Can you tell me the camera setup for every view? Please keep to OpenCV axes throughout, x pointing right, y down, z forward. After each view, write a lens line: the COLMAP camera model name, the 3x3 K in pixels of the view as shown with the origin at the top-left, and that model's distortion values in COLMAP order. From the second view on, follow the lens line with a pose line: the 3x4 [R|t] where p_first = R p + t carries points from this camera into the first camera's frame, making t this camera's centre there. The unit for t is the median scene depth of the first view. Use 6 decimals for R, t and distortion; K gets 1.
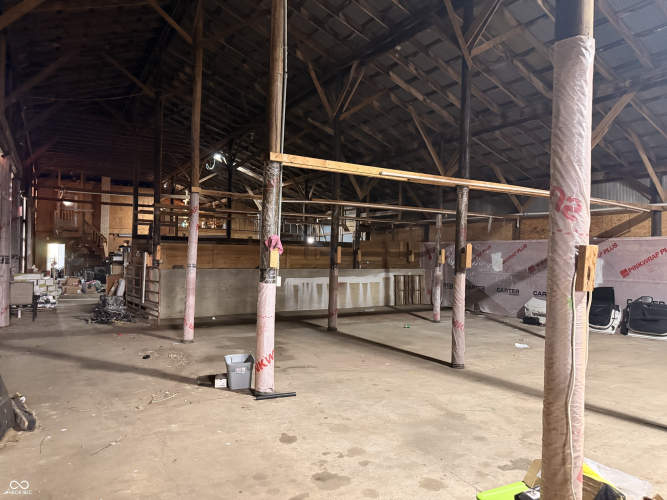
lens RADIAL K [[479.5, 0, 332.9], [0, 479.5, 247.7], [0, 0, 1]] dist [-0.000297, 0.000261]
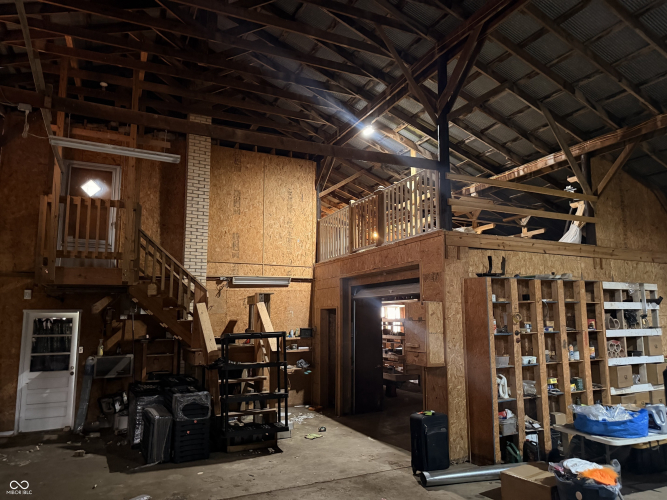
lens RADIAL K [[479.5, 0, 333.1], [0, 479.5, 254.1], [0, 0, 1]] dist [-0.000297, 0.000261]
pose [[0.995574, -0.039067, -0.085472, -0.358820], [0.027180, 0.990328, -0.136055, 0.003734], [0.089961, 0.133130, 0.987007, 0.690684]]
